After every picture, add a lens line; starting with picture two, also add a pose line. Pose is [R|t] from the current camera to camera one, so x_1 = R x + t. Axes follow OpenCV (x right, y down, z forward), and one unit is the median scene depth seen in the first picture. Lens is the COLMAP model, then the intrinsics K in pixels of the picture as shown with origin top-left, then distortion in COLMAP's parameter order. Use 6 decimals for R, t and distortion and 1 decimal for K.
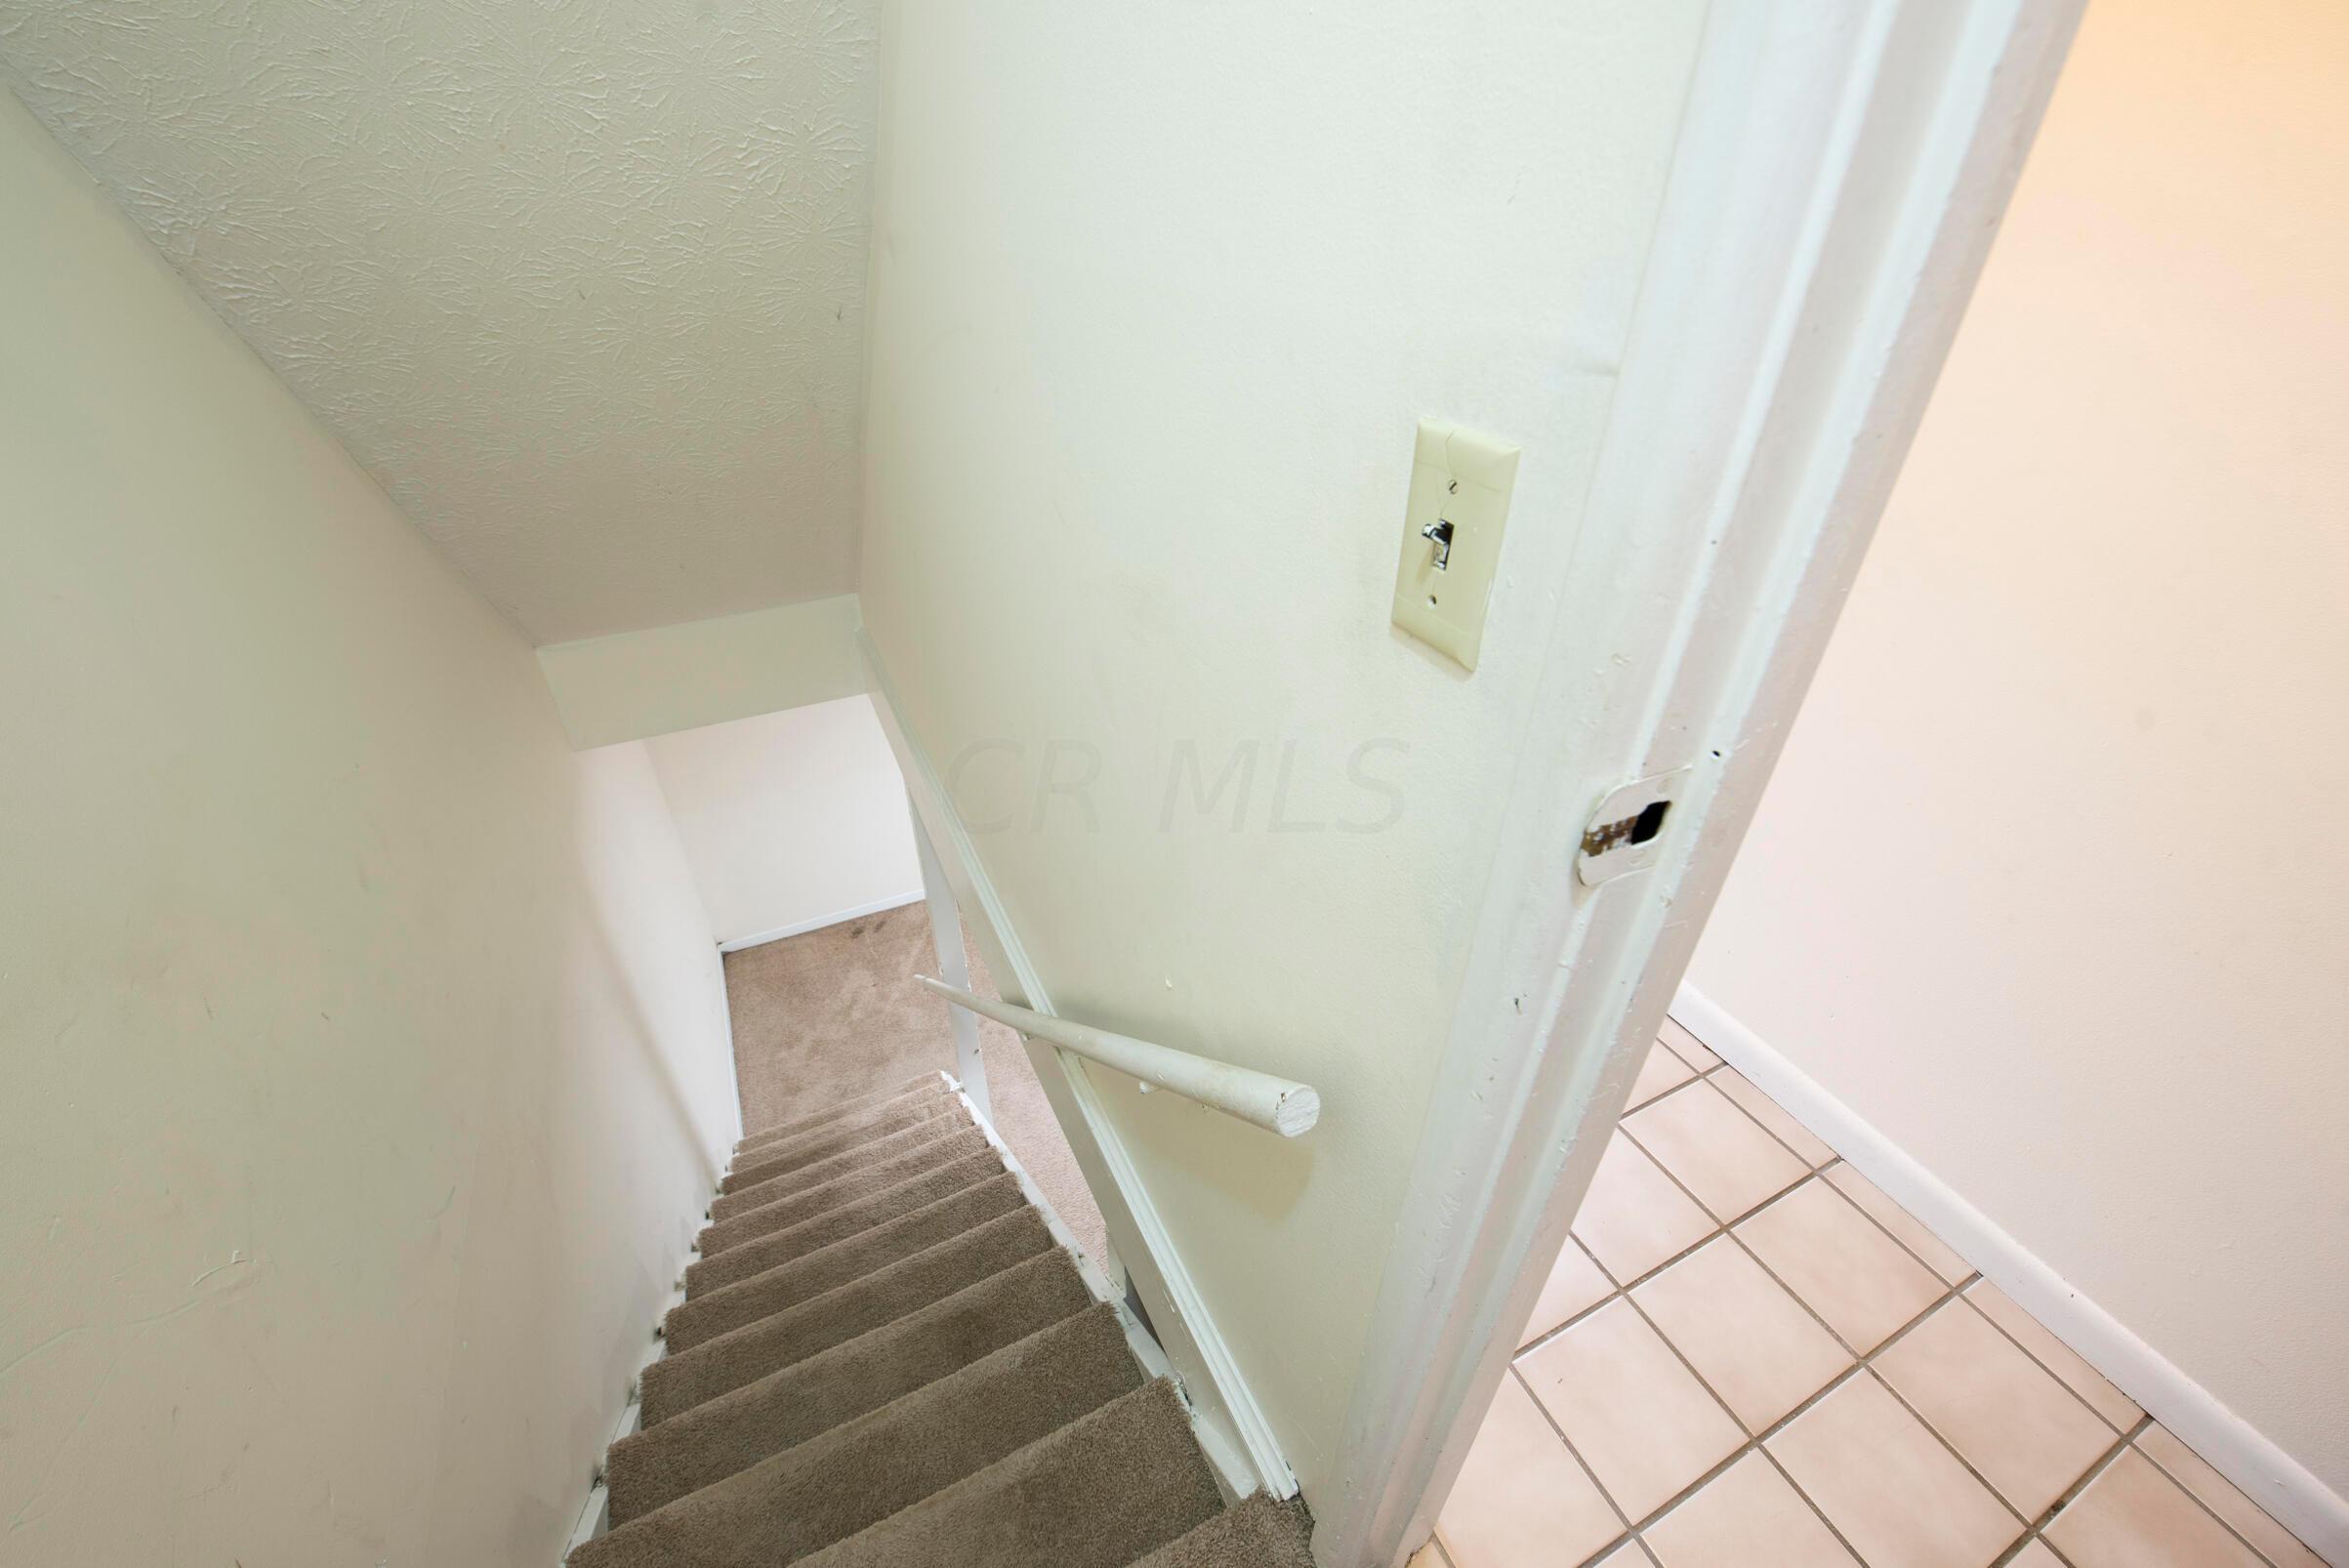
lens RADIAL K [[935.7, 0, 1158.9], [0, 935.7, 782.1], [0, 0, 1]] dist [-0.015402, -0.003276]
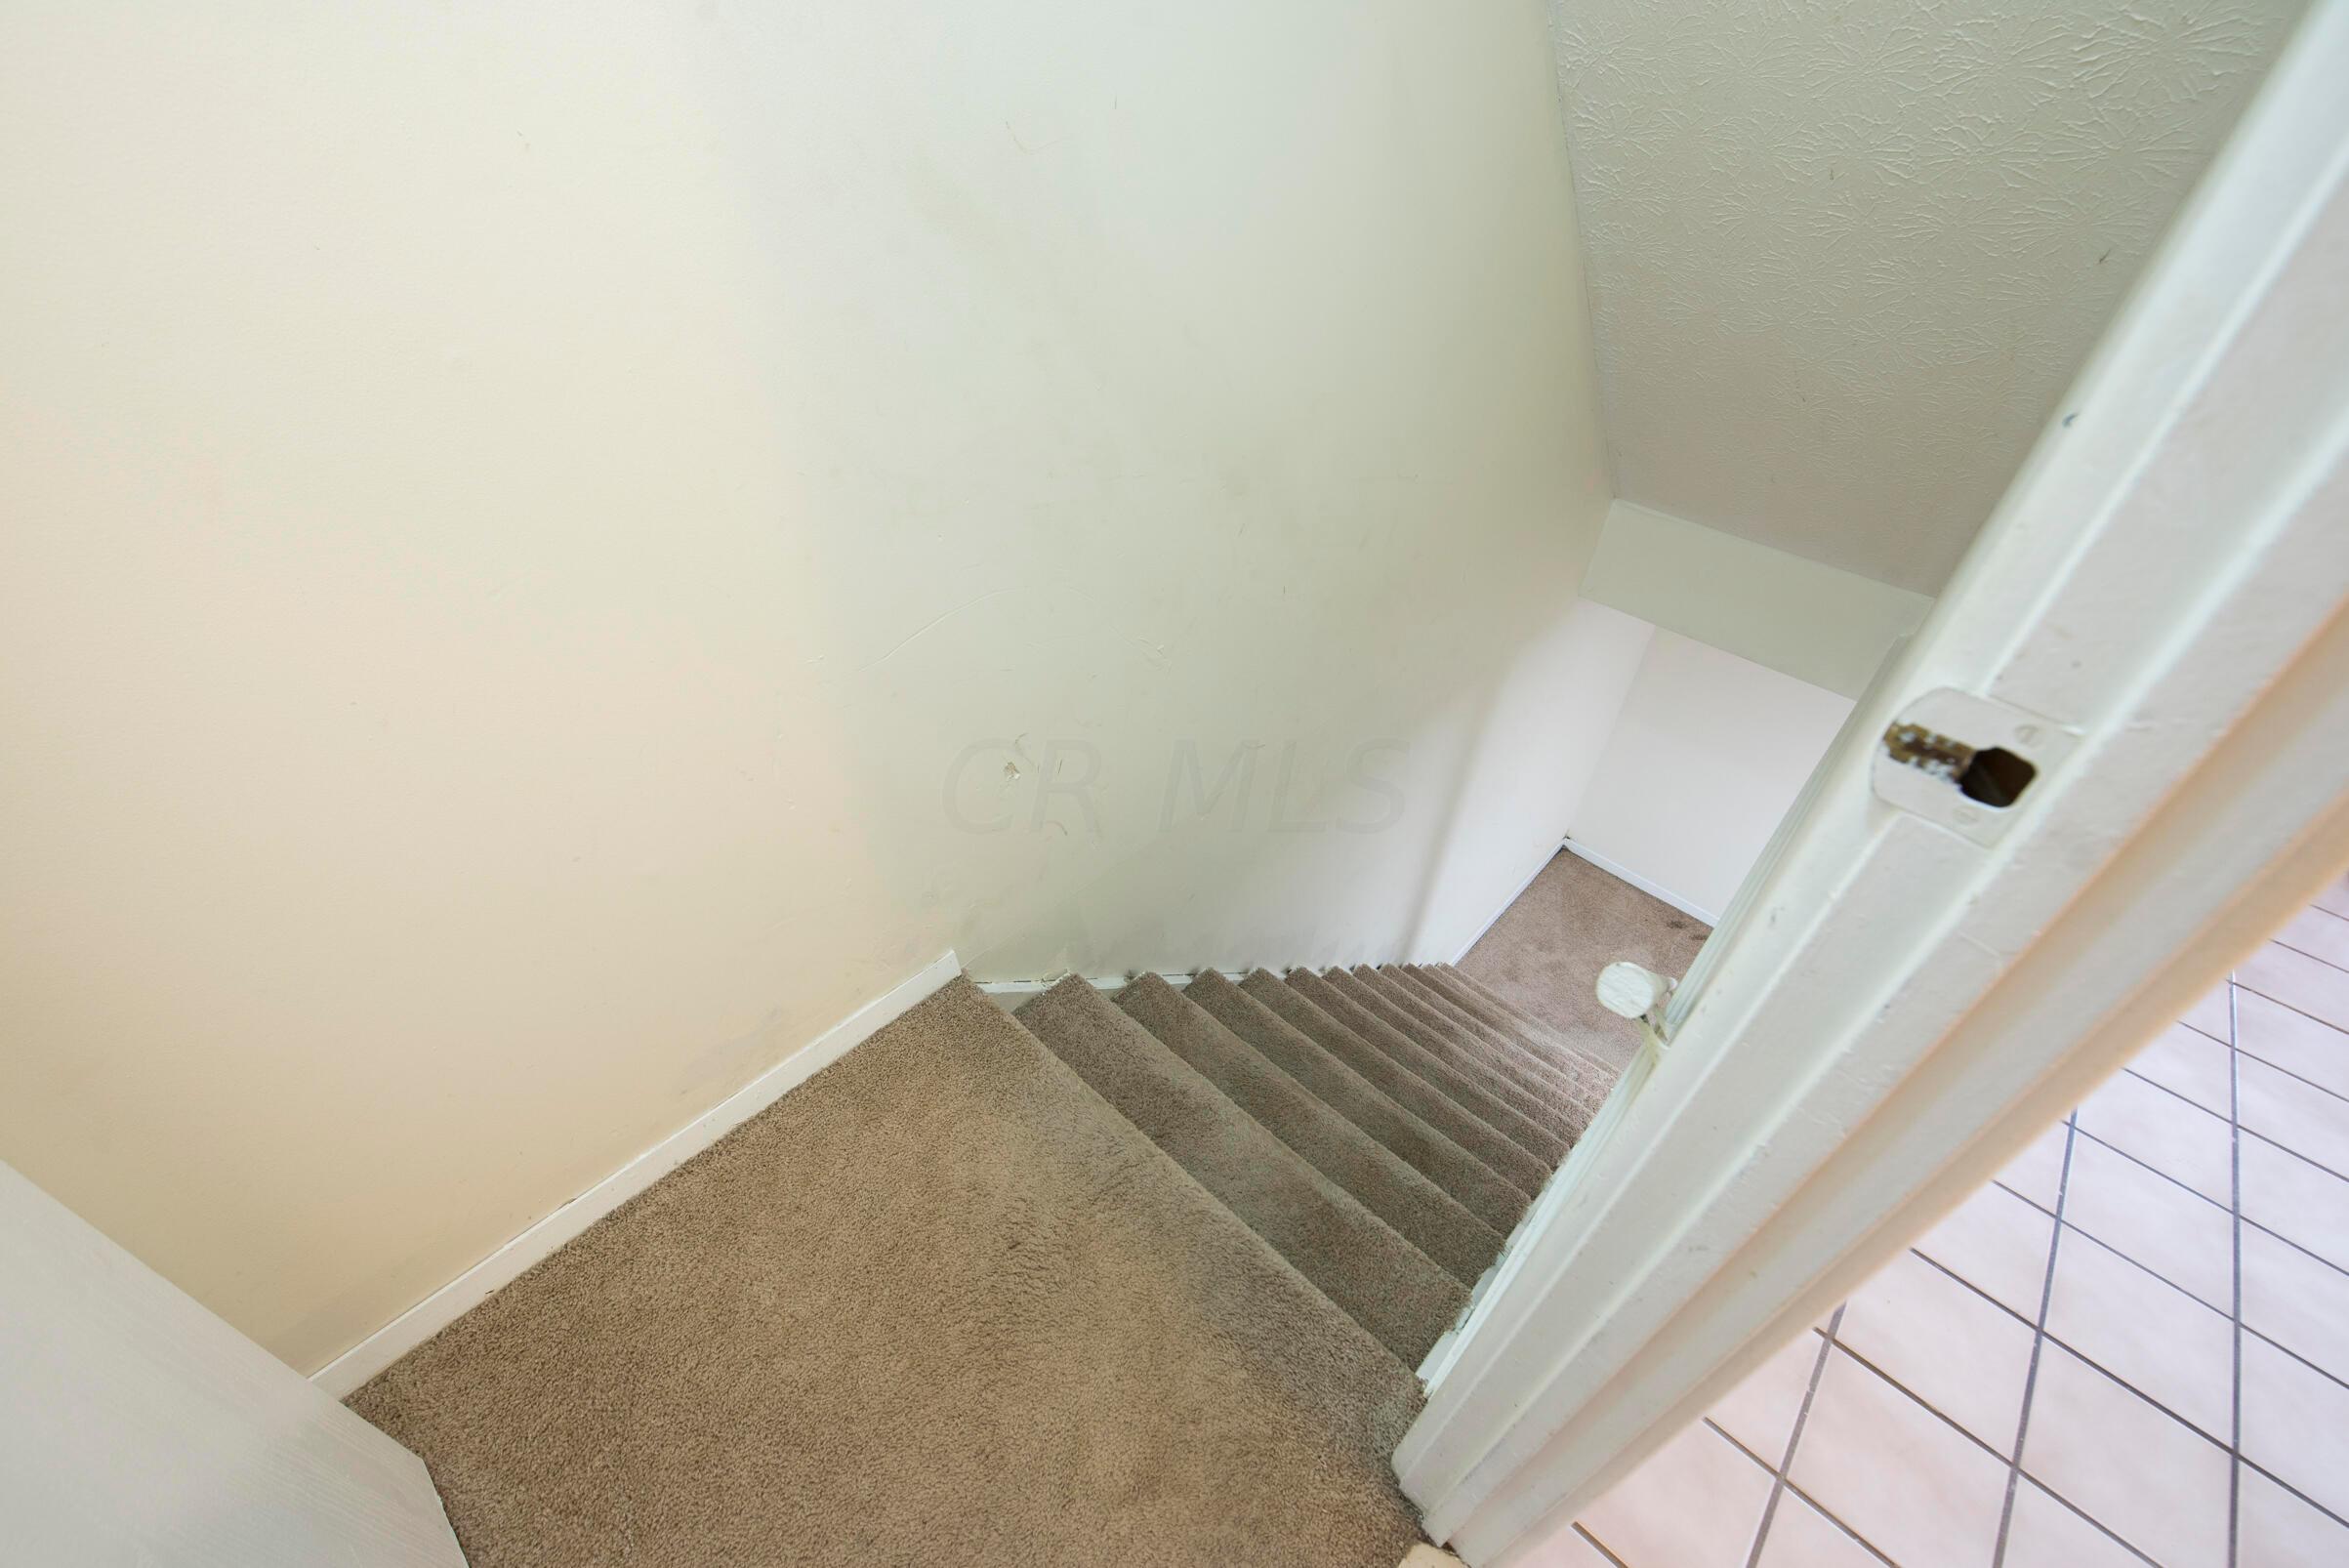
lens RADIAL K [[935.7, 0, 1158.9], [0, 935.7, 782.1], [0, 0, 1]] dist [-0.015402, -0.003276]
pose [[0.367471, 0.599537, -0.710999, 0.128714], [-0.555687, 0.754561, 0.349070, 0.026694], [0.745773, 0.266819, 0.610435, -0.009192]]
